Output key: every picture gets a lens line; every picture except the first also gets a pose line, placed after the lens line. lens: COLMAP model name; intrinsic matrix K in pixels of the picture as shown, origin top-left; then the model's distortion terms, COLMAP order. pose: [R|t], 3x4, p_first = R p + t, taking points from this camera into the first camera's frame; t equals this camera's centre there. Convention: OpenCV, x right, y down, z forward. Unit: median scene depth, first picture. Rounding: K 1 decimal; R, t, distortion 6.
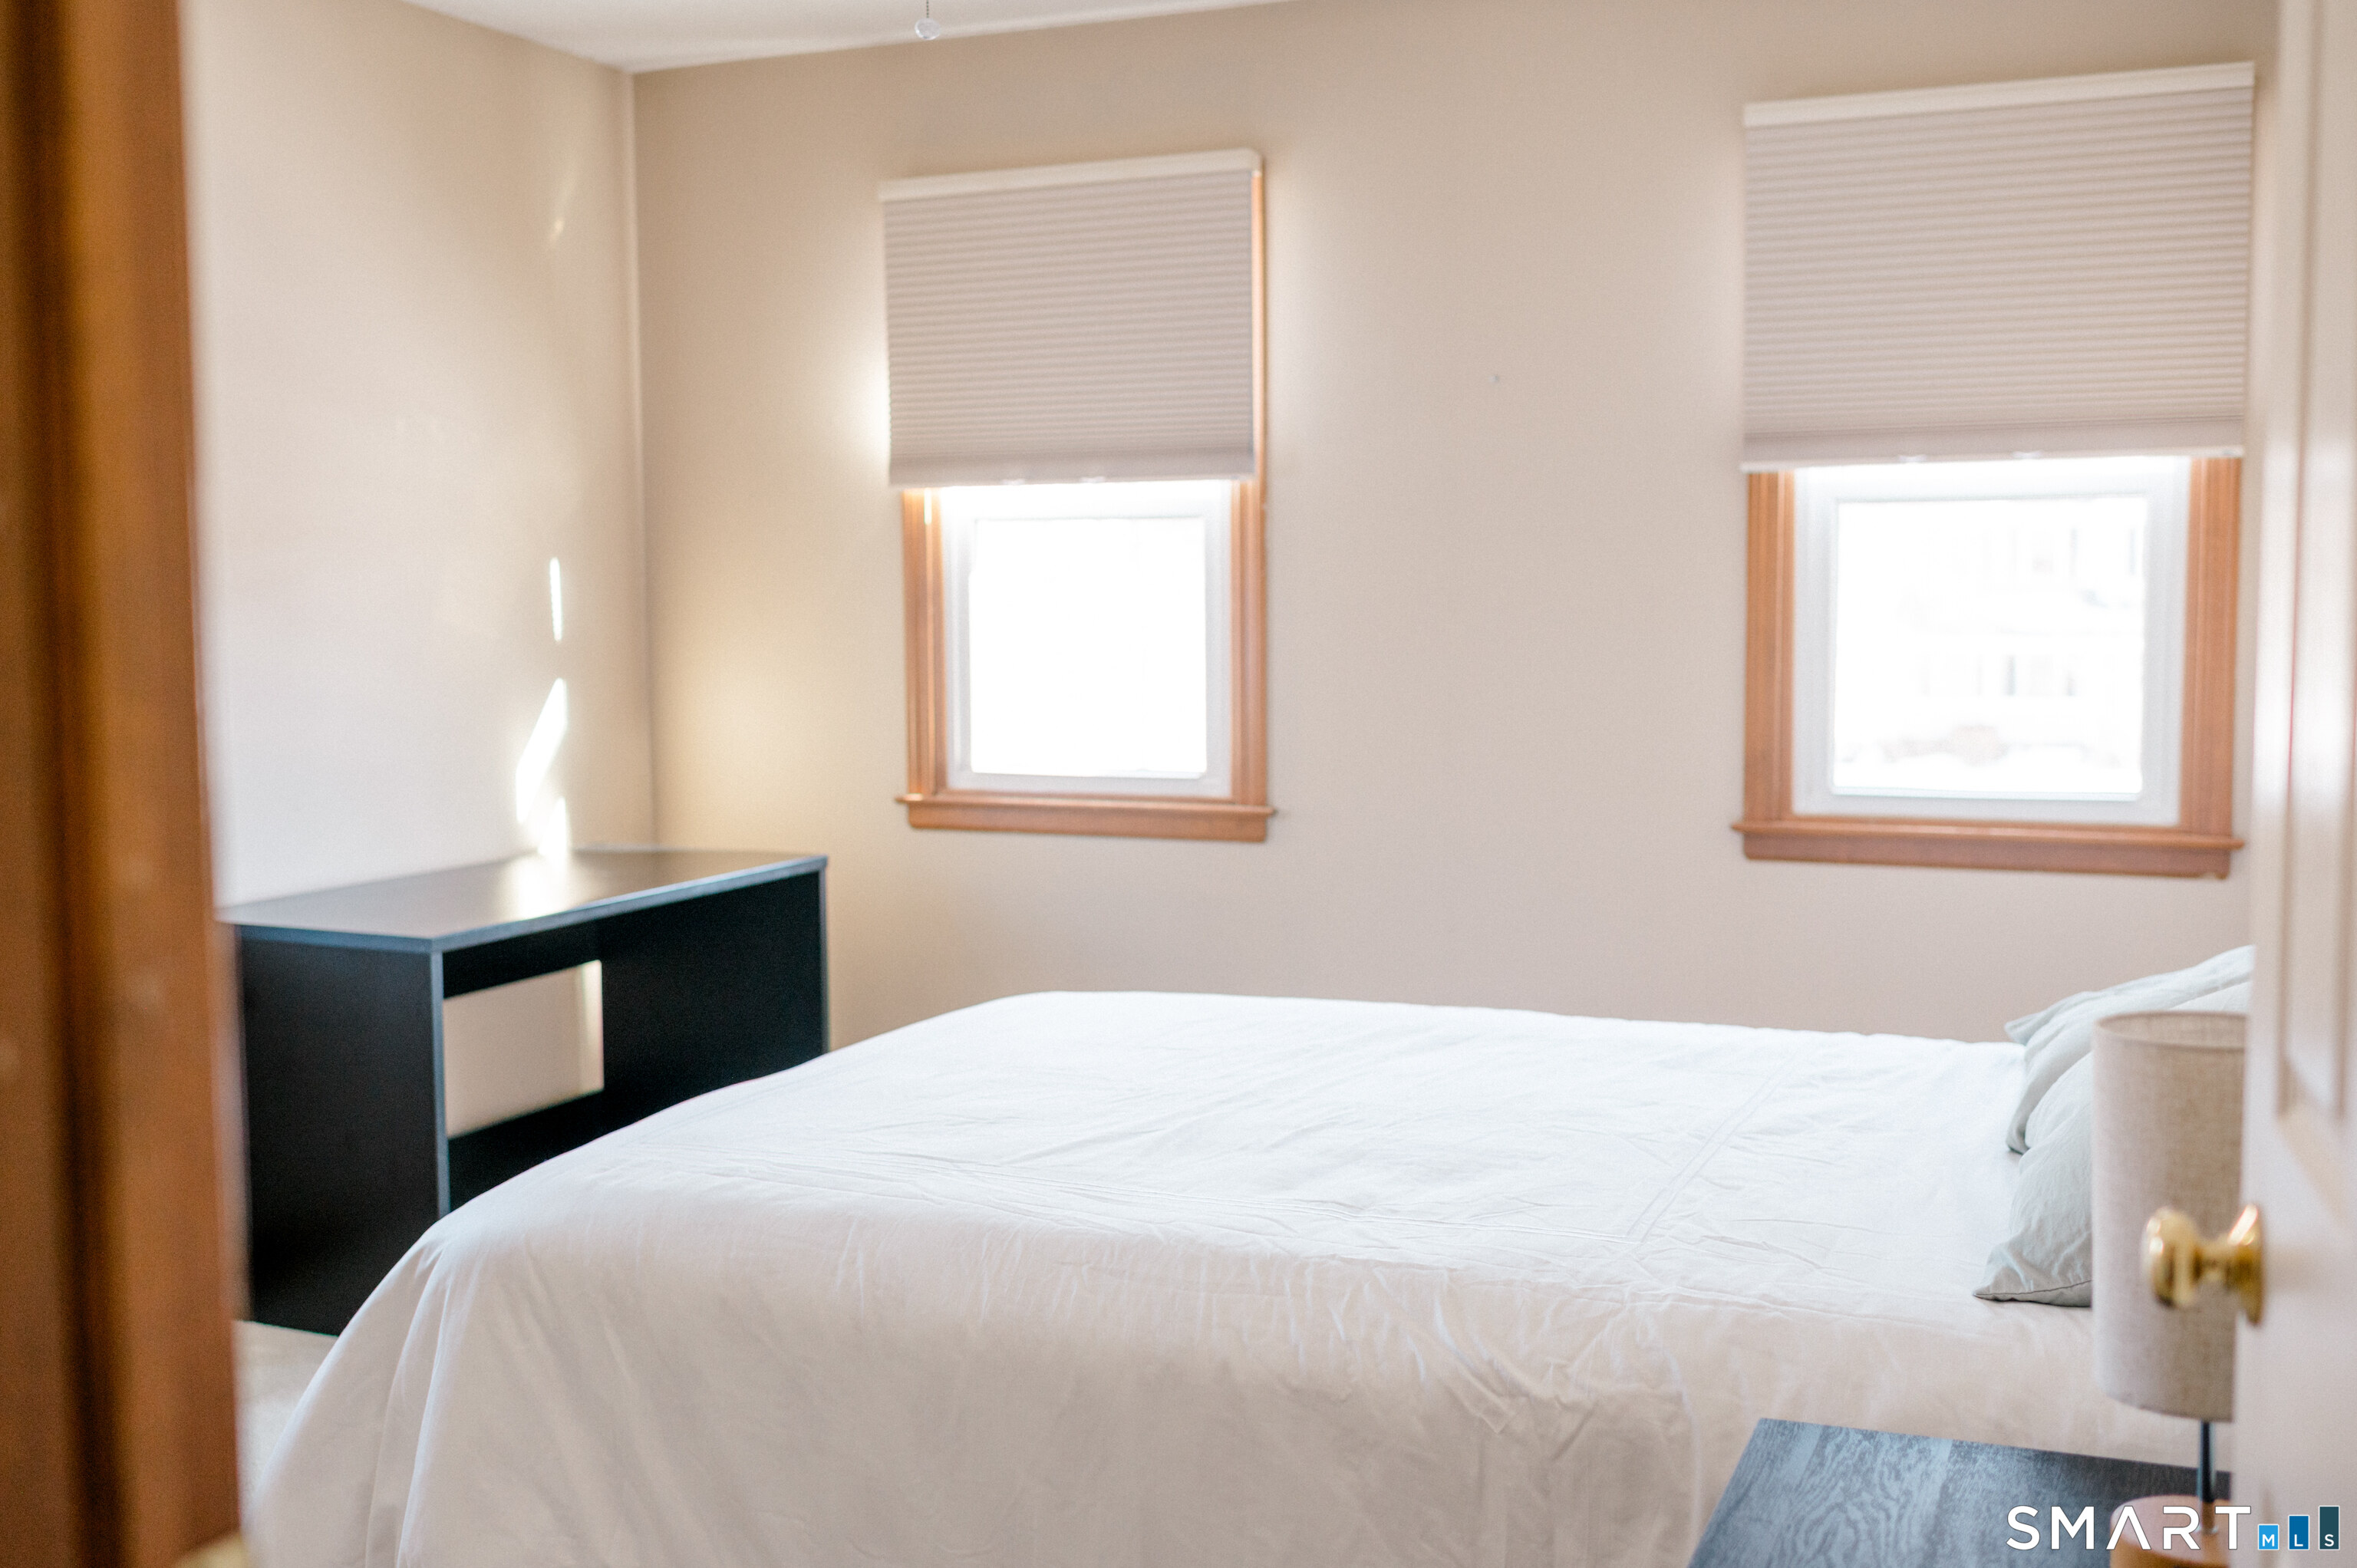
lens RADIAL K [[2358.7, 0, 1190.1], [0, 2358.7, 774.4], [0, 0, 1]] dist [-0.002252, 0.000000]
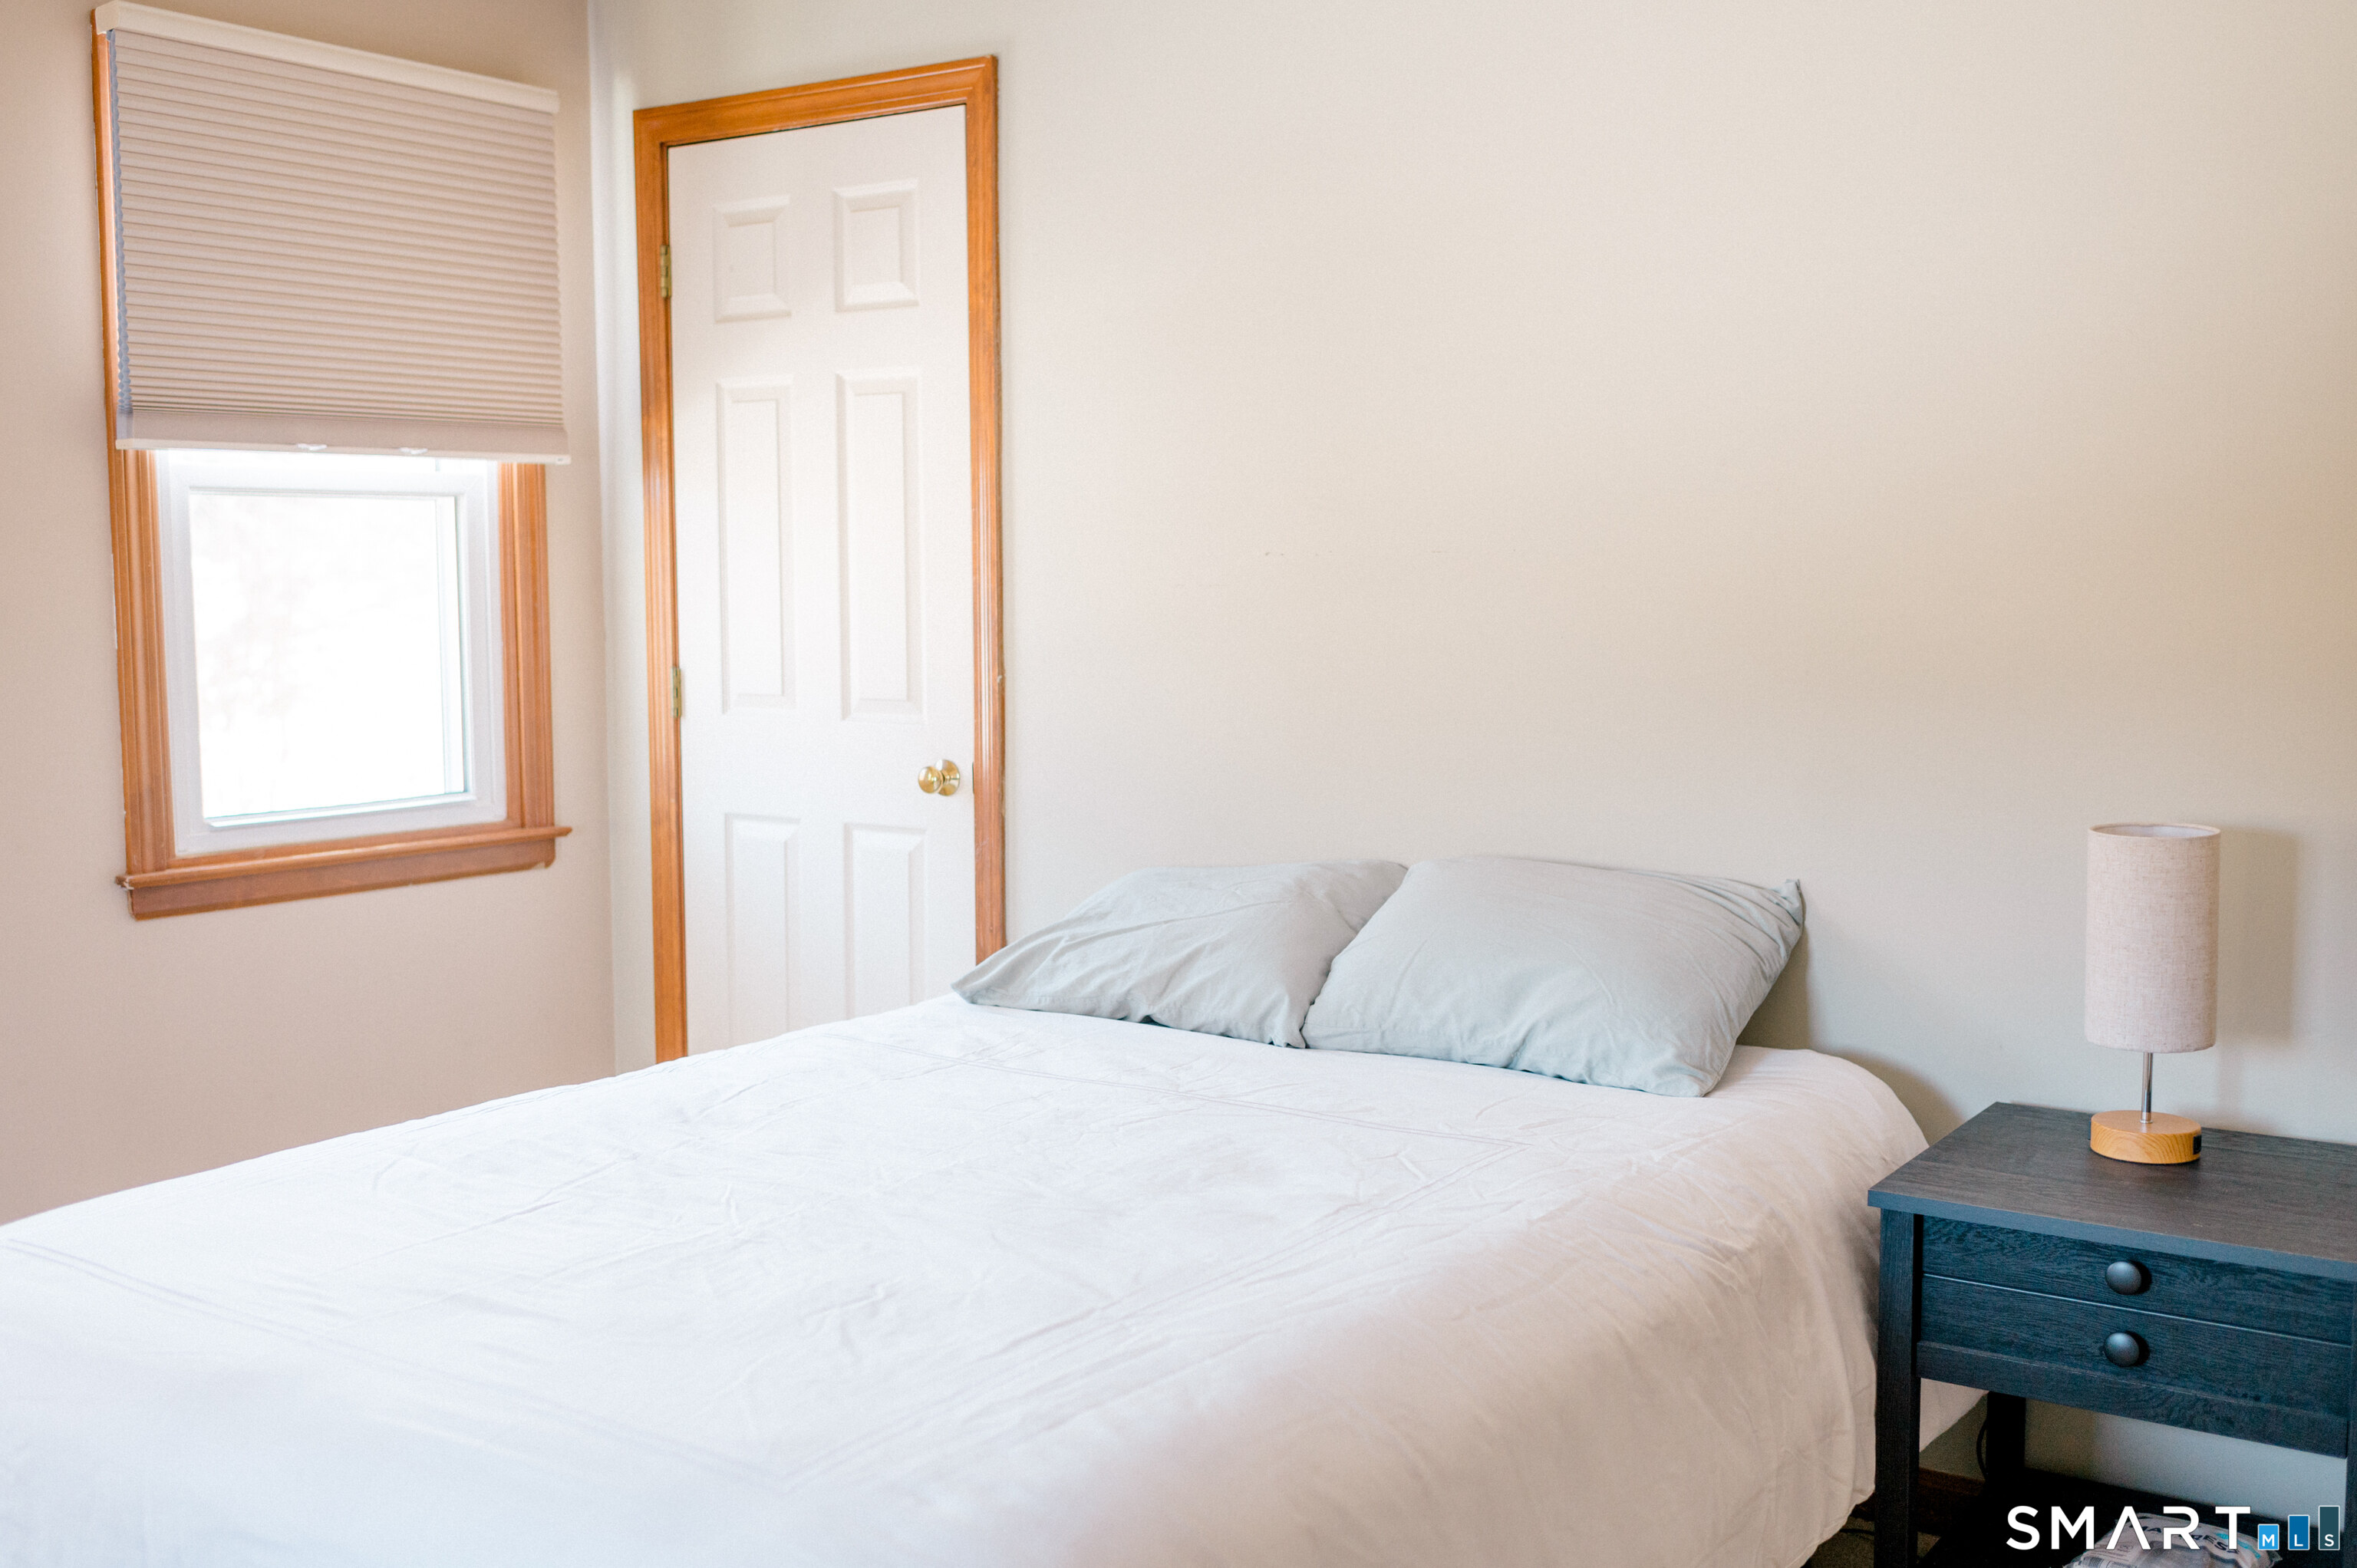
lens RADIAL K [[2358.7, 0, 1185.5], [0, 2358.7, 789.9], [0, 0, 1]] dist [-0.002252, 0.000000]
pose [[0.204240, -0.082859, 0.975408, -0.528738], [0.082161, 0.994347, 0.067264, -0.036815], [-0.975467, 0.066402, 0.209893, 0.500329]]
